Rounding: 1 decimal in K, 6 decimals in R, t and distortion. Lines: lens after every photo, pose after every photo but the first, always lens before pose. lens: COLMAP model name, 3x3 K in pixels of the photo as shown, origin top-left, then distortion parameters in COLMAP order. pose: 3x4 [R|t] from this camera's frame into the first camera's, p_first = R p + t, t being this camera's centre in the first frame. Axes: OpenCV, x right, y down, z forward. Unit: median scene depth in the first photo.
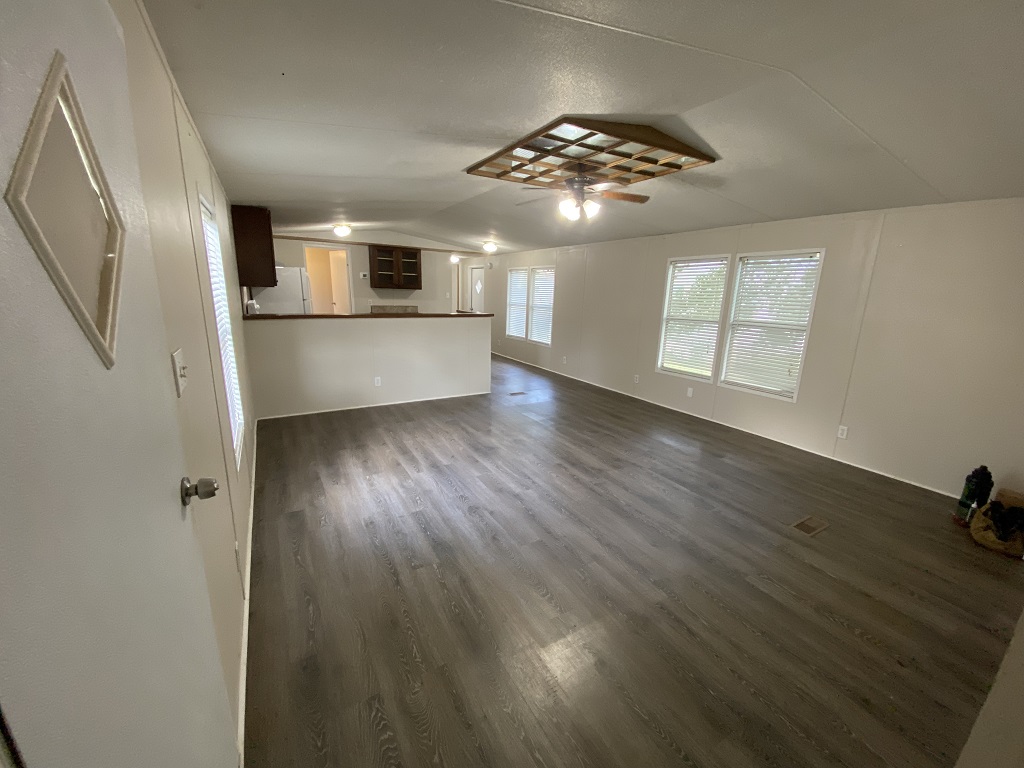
lens RADIAL K [[418.8, 0, 512.0], [0, 418.8, 384.0], [0, 0, 1]] dist [0.024888, -0.022473]
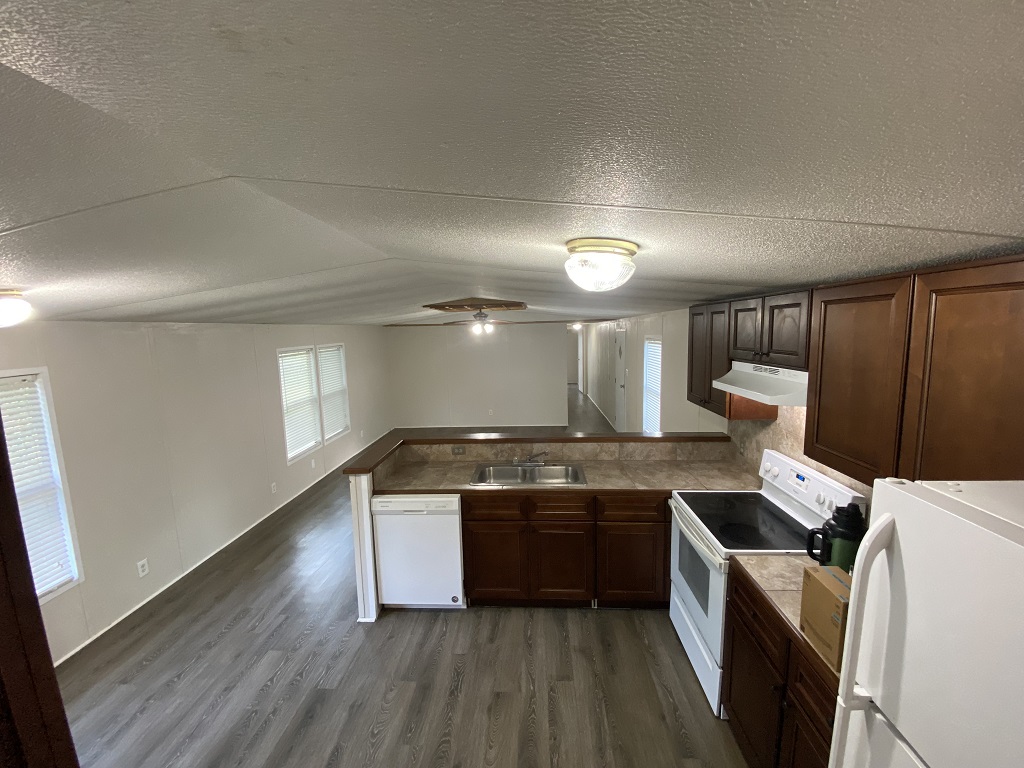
lens RADIAL K [[413.2, 0, 512.0], [0, 413.2, 384.0], [0, 0, 1]] dist [0.021585, -0.022303]
pose [[-0.833693, -0.074509, 0.547179, -0.847529], [0.129317, 0.936964, 0.324617, -0.661696], [-0.536874, 0.341390, -0.771505, 2.107354]]
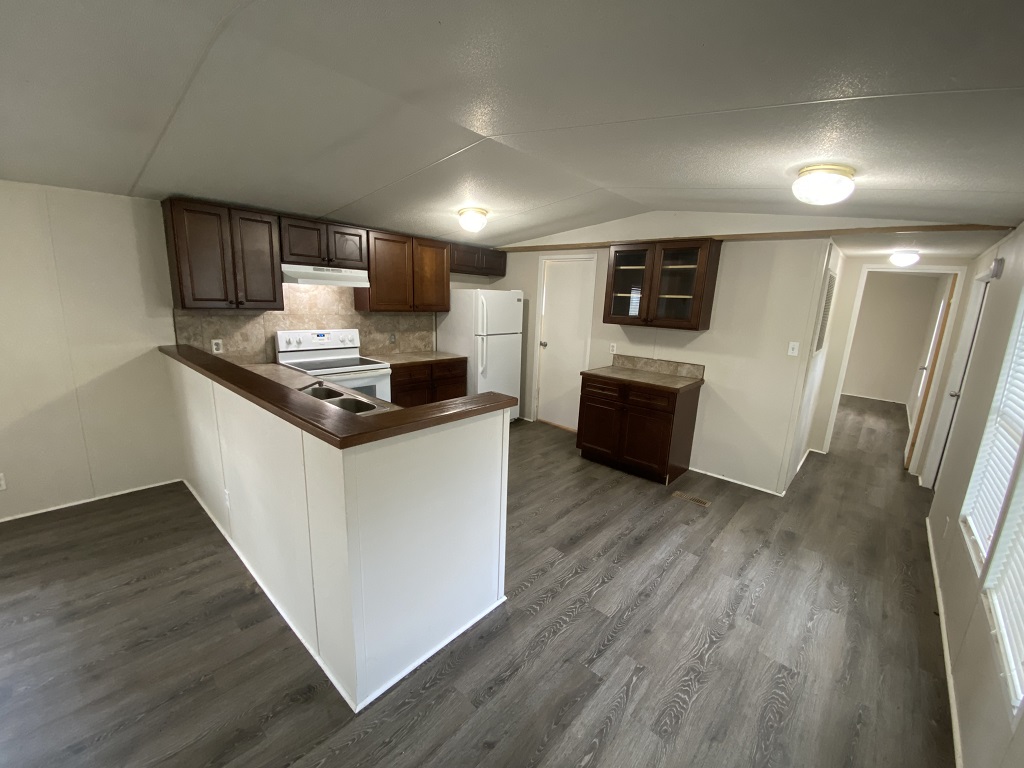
lens RADIAL K [[413.2, 0, 512.0], [0, 413.2, 384.0], [0, 0, 1]] dist [0.021585, -0.022303]
pose [[0.315497, 0.178857, -0.931918, 0.310000], [-0.248918, 0.963285, 0.100607, -0.380227], [0.915697, 0.200230, 0.348435, 1.542133]]
